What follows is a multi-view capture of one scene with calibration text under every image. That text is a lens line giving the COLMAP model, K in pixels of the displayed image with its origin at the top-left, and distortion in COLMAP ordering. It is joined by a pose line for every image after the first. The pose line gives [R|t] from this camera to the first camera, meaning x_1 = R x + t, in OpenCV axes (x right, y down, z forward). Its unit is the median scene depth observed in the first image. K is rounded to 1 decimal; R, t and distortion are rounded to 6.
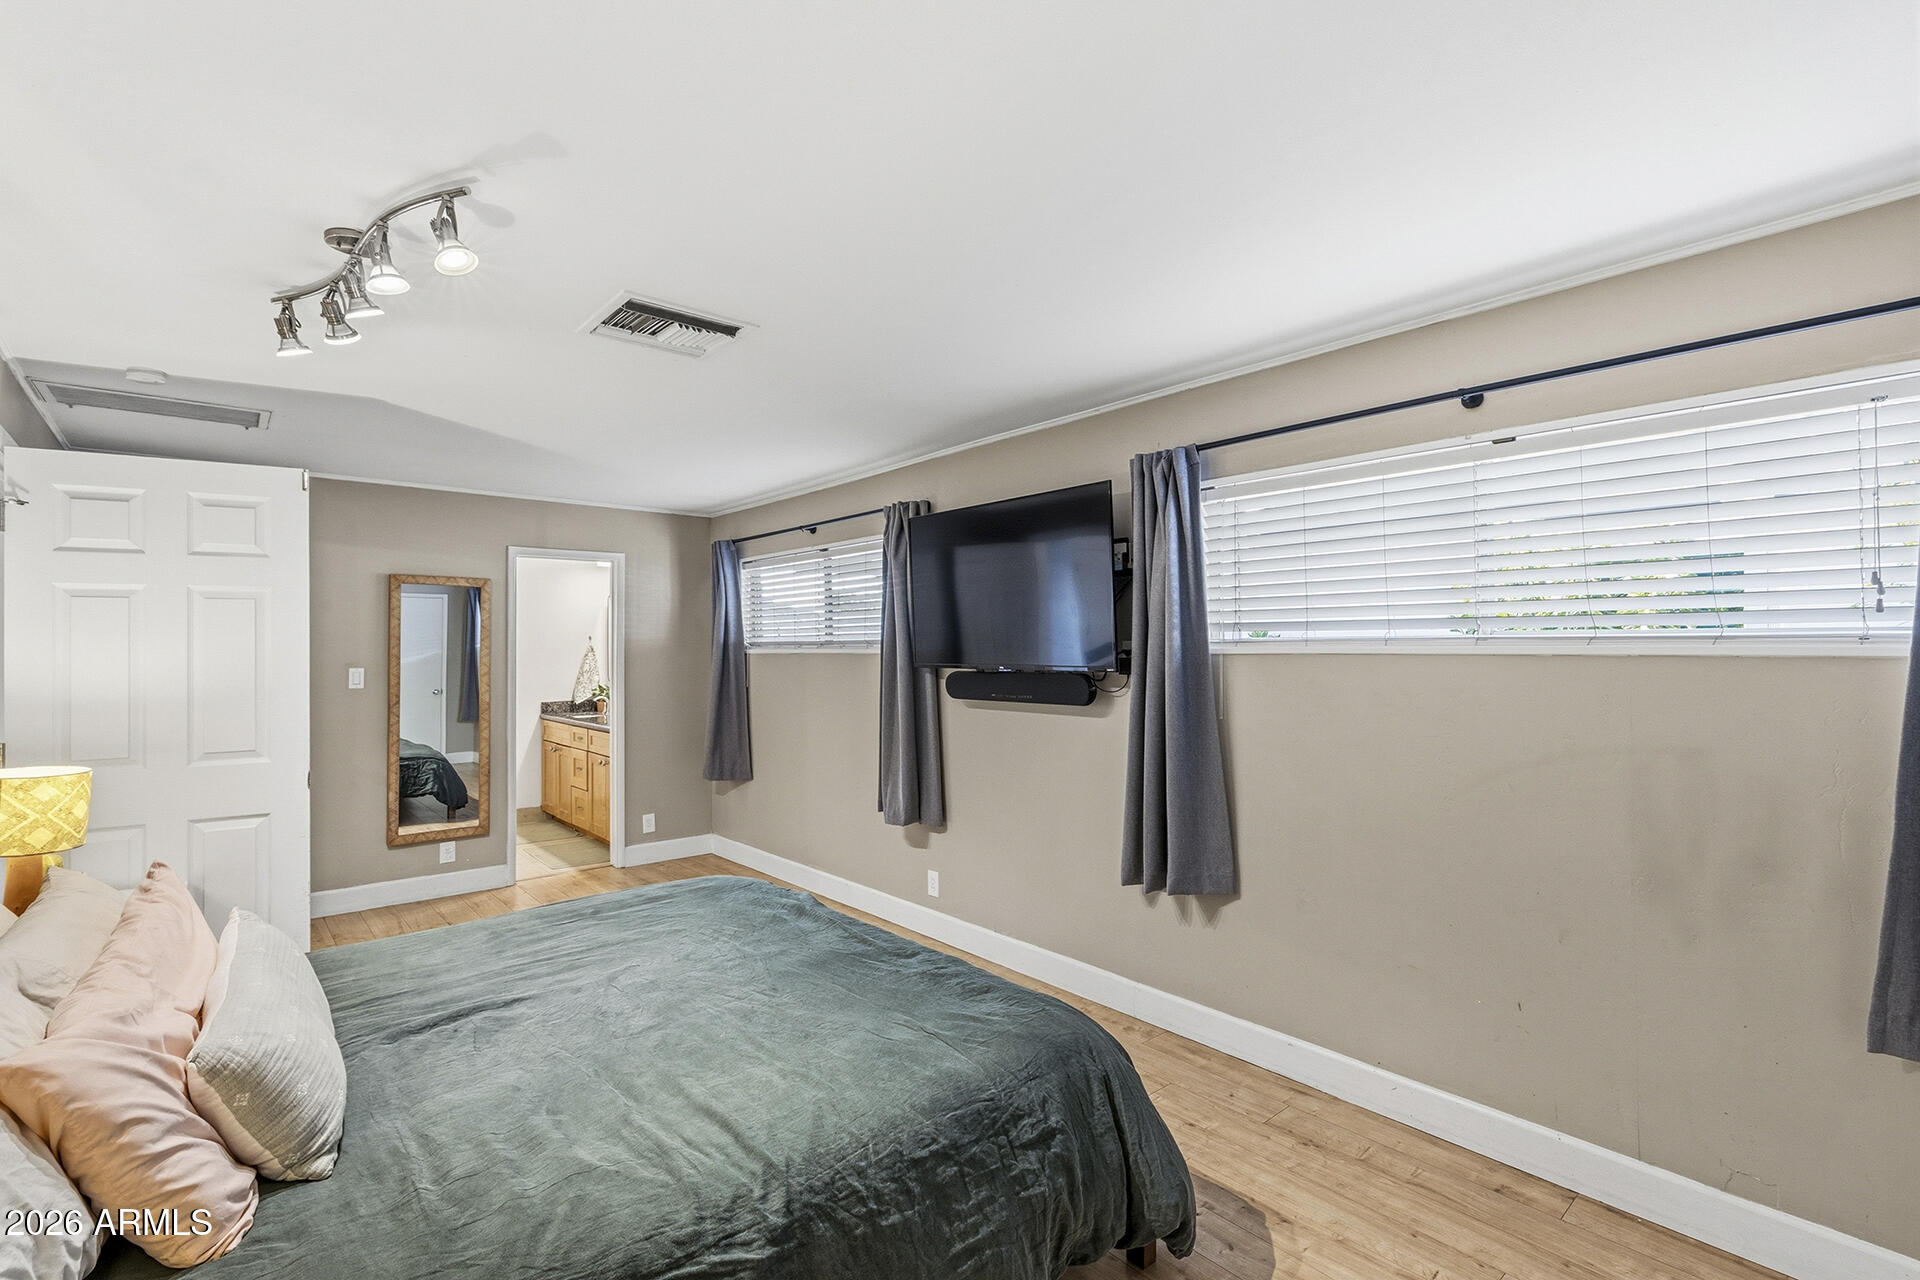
lens RADIAL K [[896.1, 0, 959.4], [0, 896.1, 641.0], [0, 0, 1]] dist [0.000284, 0.000011]
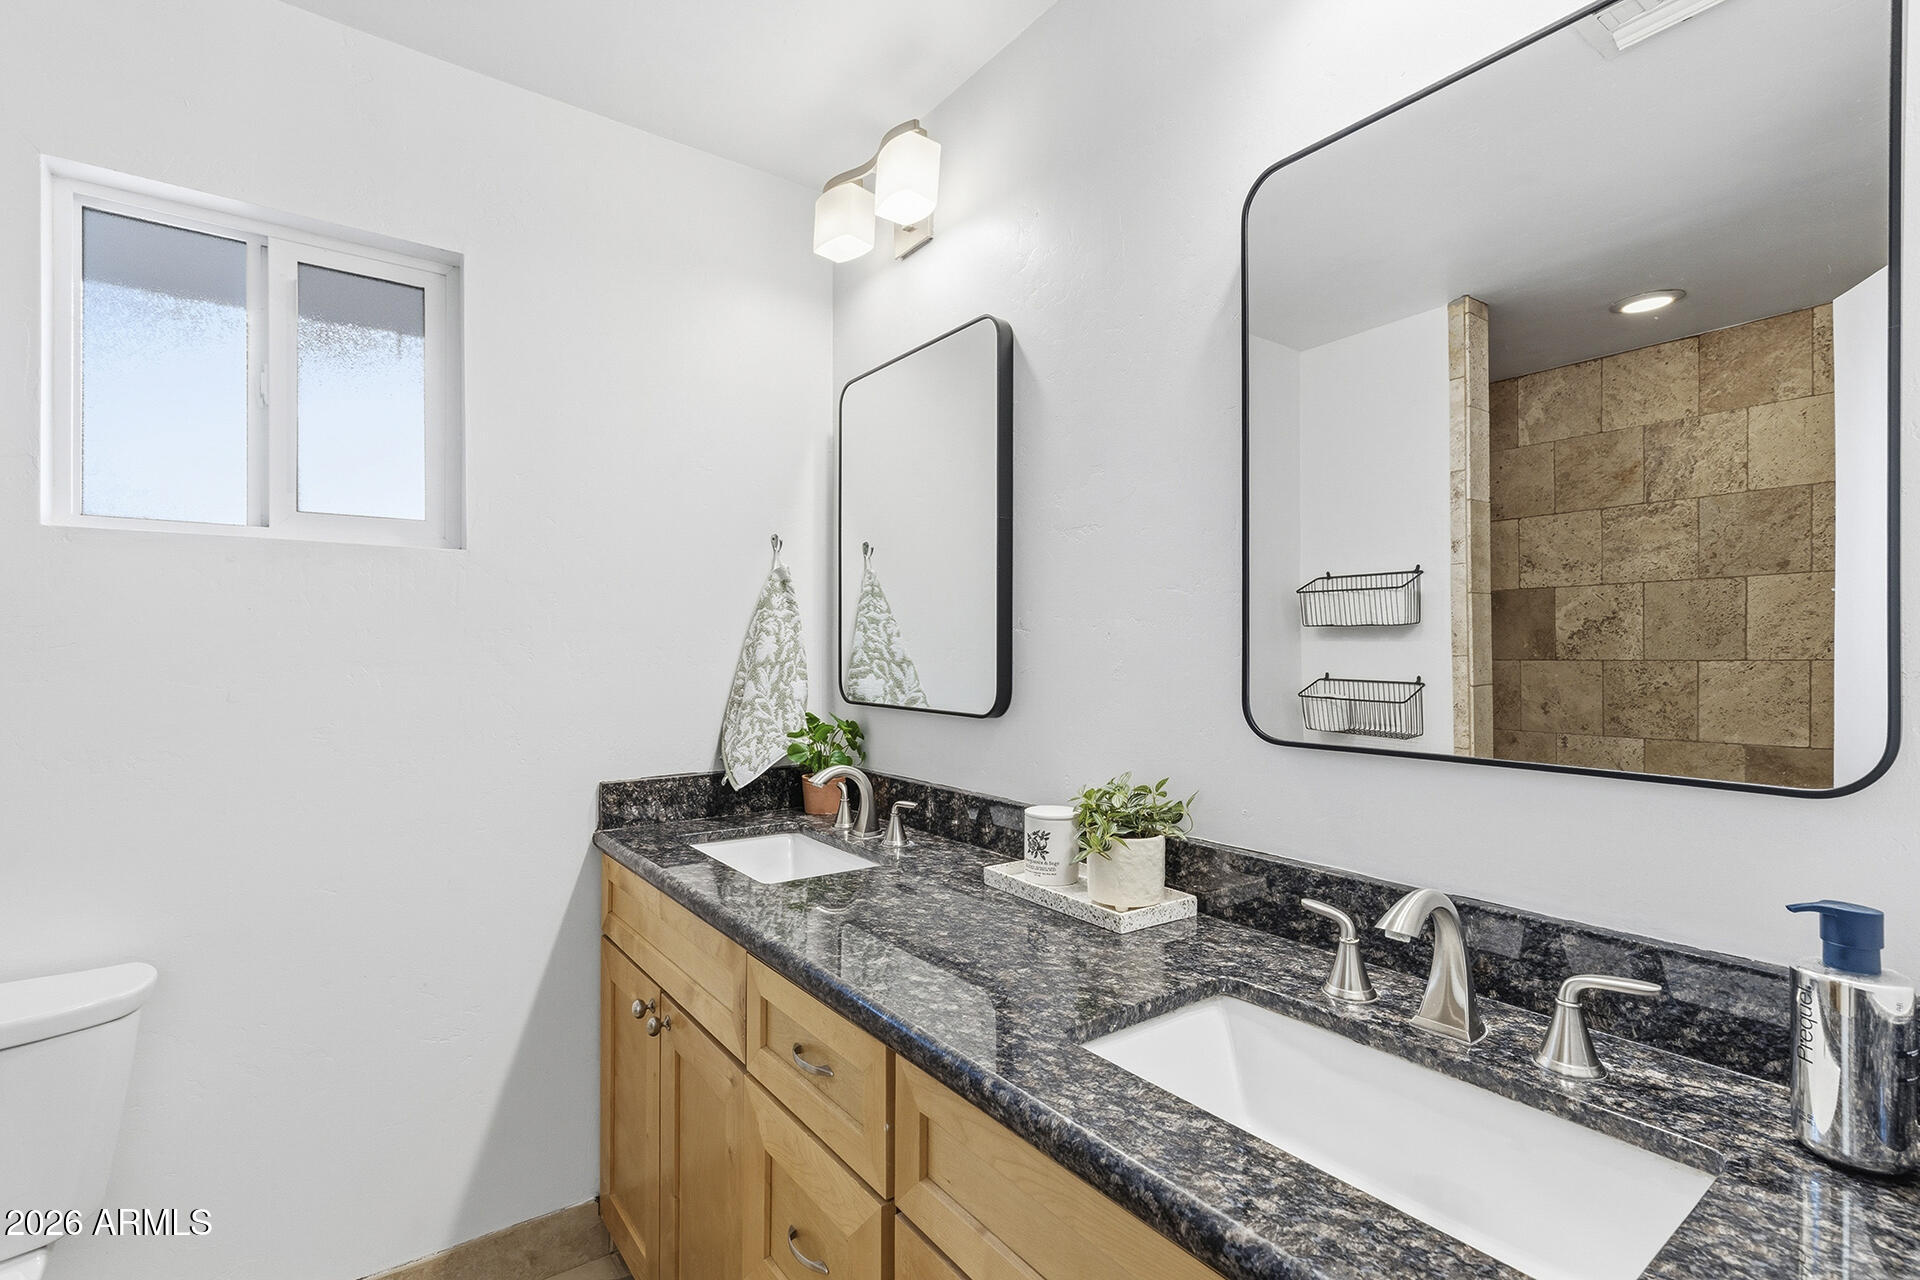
lens RADIAL K [[896.1, 0, 961.8], [0, 896.1, 643.1], [0, 0, 1]] dist [0.000284, 0.000011]
pose [[0.997098, 0.005630, -0.075920, -0.341122], [-0.004917, 0.999942, 0.009576, 0.025163], [0.075970, -0.009175, 0.997068, 0.746246]]
